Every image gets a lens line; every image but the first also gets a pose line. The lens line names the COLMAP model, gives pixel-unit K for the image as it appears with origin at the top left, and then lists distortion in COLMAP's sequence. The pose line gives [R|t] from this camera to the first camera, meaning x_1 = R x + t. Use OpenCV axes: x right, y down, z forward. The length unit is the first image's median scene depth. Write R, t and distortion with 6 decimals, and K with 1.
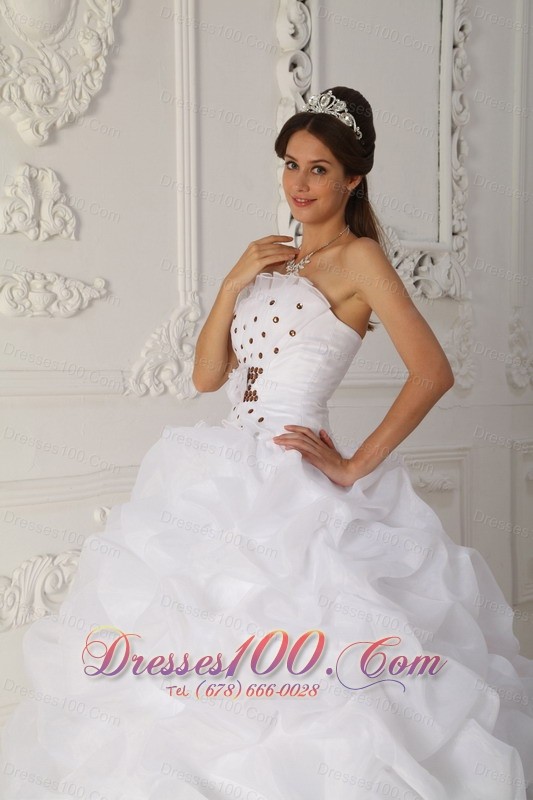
lens RADIAL K [[1014.0, 0, 268.9], [0, 1014.0, 412.5], [0, 0, 1]] dist [0.150388, 0.000000]
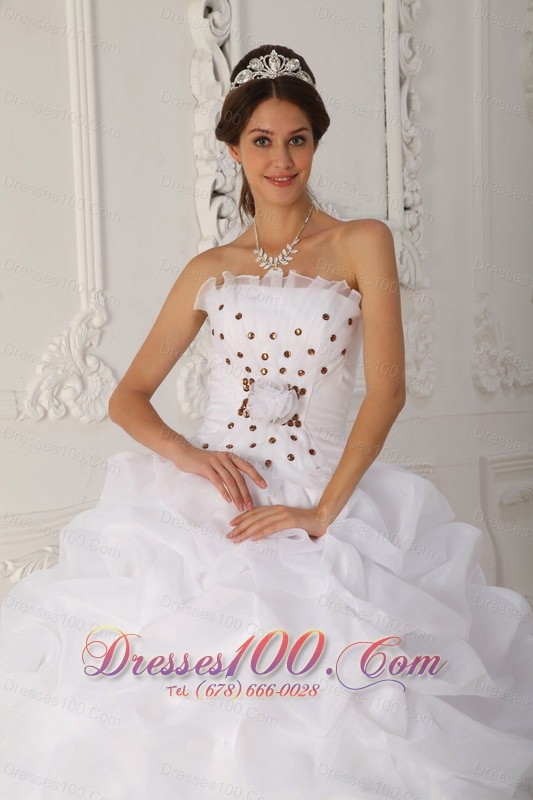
lens RADIAL K [[1469.4, 0, 268.3], [0, 1469.4, 404.4], [0, 0, 1]] dist [0.304115, 0.000000]
pose [[0.995473, -0.024559, 0.091816, -0.048735], [0.024489, 0.999698, 0.001887, -0.026415], [-0.091835, 0.000370, 0.995774, -0.199347]]
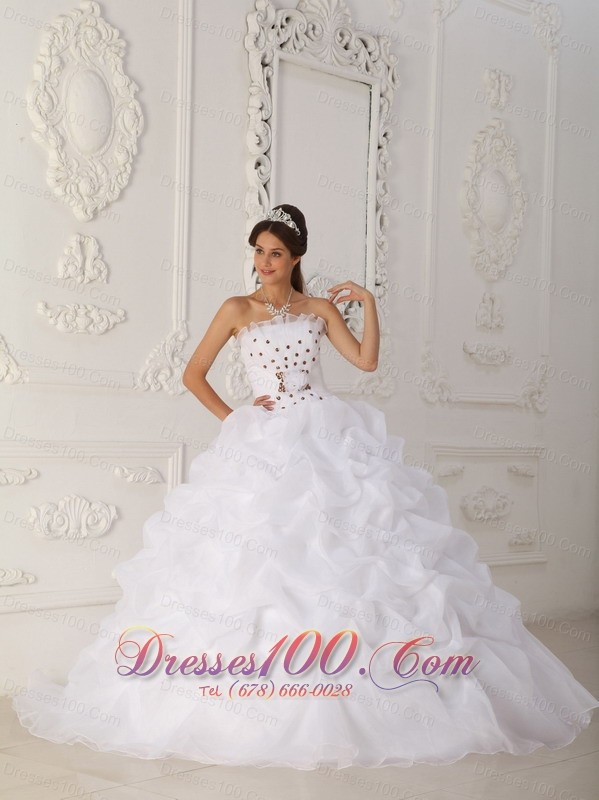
lens RADIAL K [[1669.7, 0, 294.4], [0, 1669.7, 412.1], [0, 0, 1]] dist [0.306551, 0.000000]
pose [[0.998953, 0.032765, 0.031921, 0.011741], [-0.030519, 0.997187, -0.068462, 0.166213], [-0.034074, 0.067416, 0.997143, -1.344394]]
